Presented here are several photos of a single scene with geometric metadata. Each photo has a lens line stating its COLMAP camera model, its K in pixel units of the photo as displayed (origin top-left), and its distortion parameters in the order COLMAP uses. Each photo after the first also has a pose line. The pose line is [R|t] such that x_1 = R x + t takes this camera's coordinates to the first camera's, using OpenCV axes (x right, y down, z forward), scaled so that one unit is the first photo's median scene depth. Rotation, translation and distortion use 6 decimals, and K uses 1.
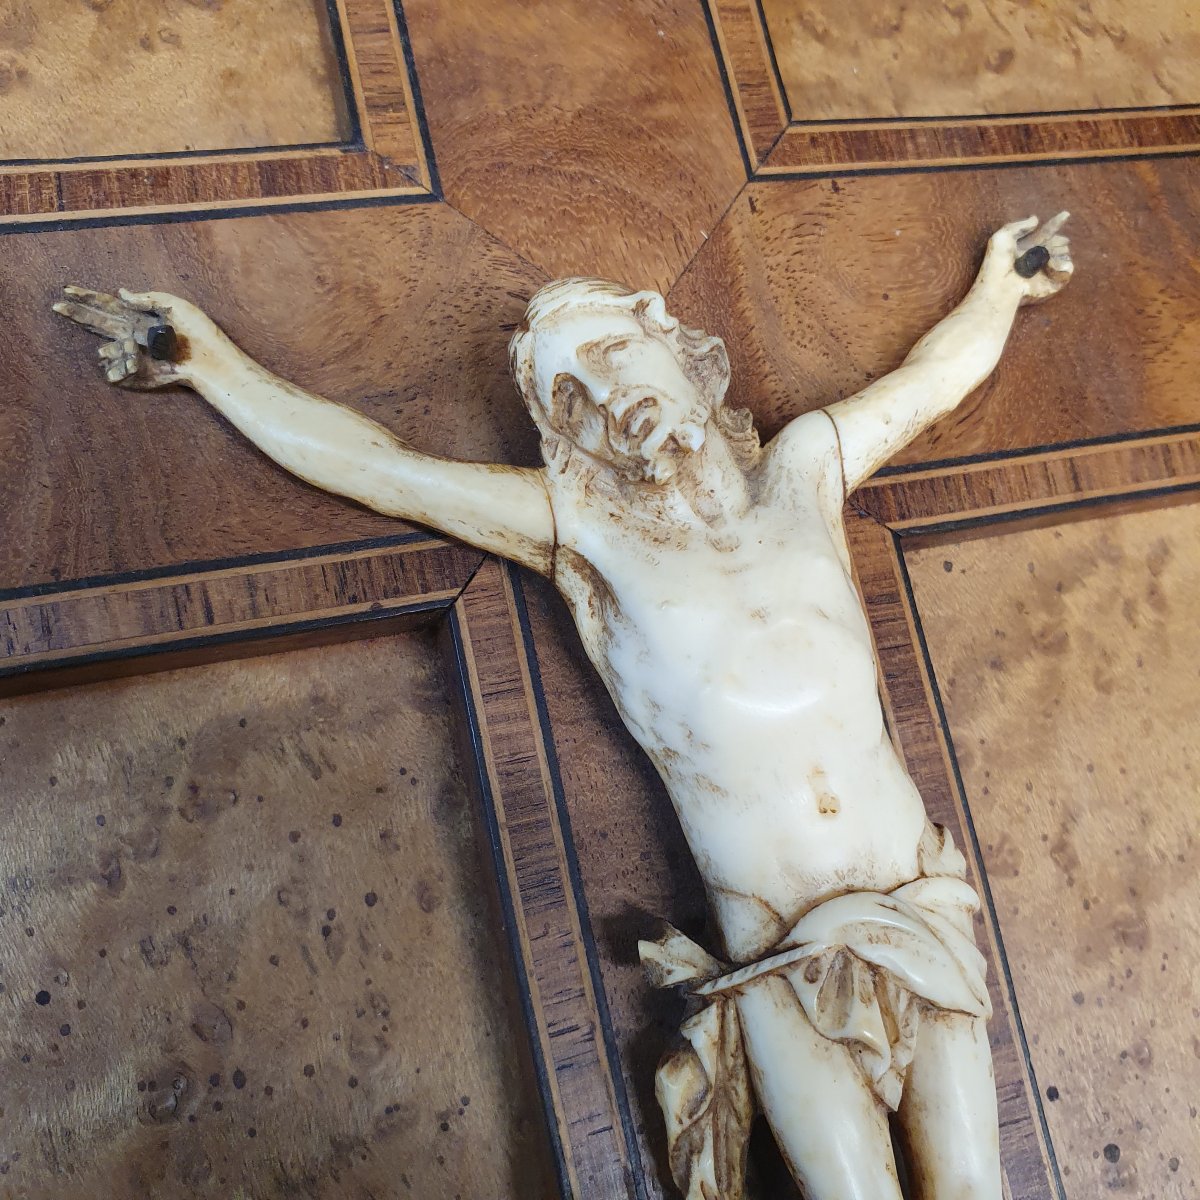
lens RADIAL K [[1289.9, 0, 600.0], [0, 1289.9, 600.0], [0, 0, 1]] dist [0.002148, -0.144238]
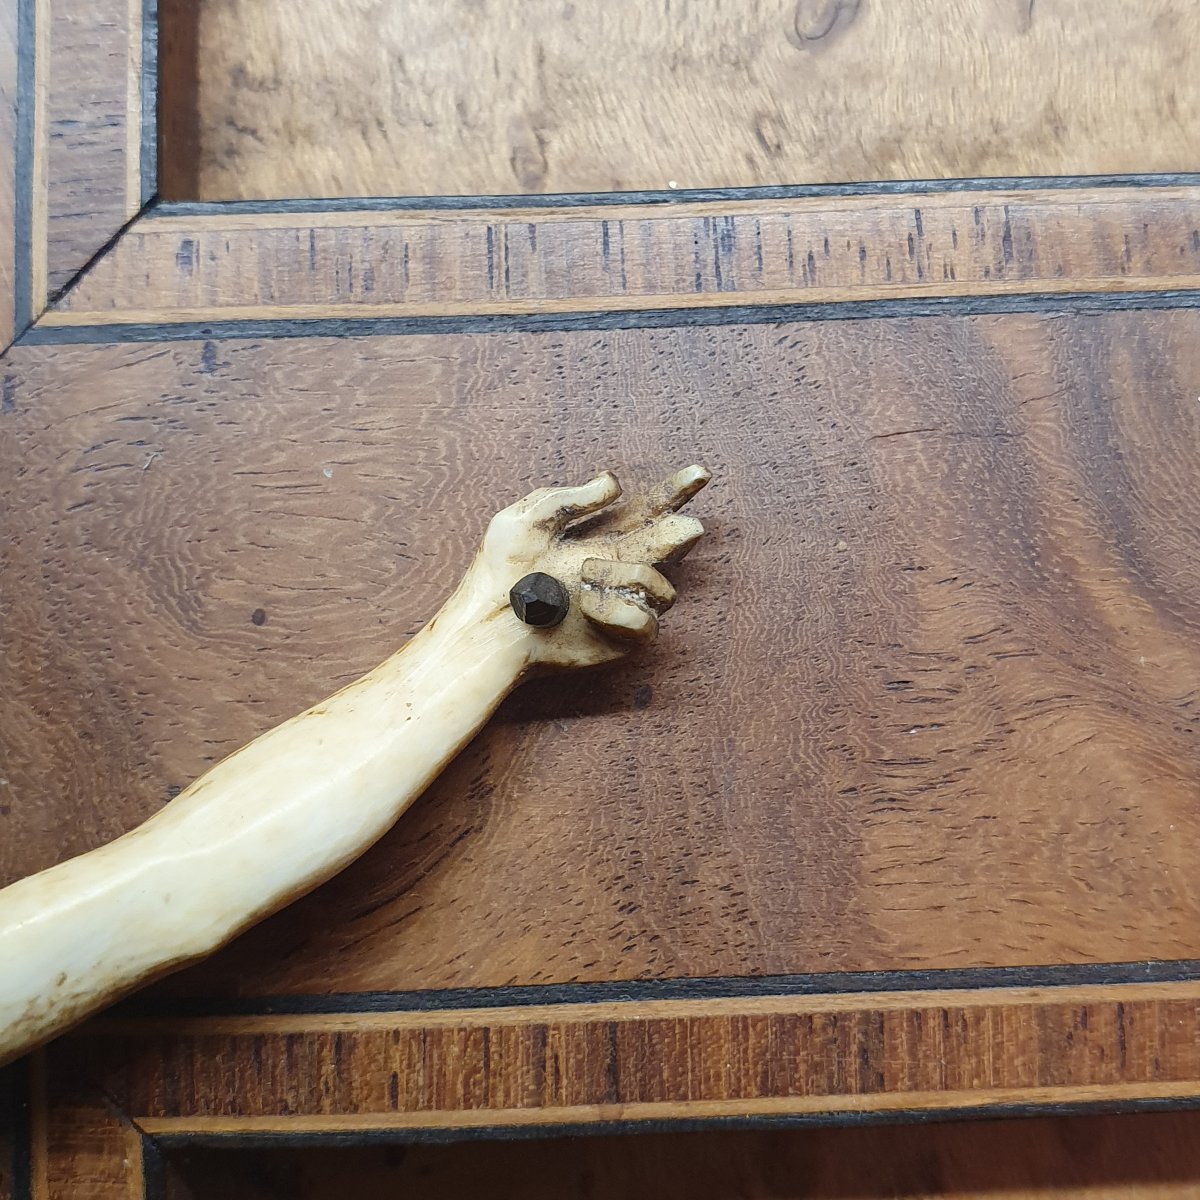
lens RADIAL K [[1655.3, 0, 600.0], [0, 1655.3, 600.0], [0, 0, 1]] dist [0.129290, -0.744847]
pose [[0.955045, 0.151003, -0.255123, 0.594588], [-0.123357, 0.984935, 0.121183, -0.397996], [0.269578, -0.084264, 0.959285, 0.547566]]
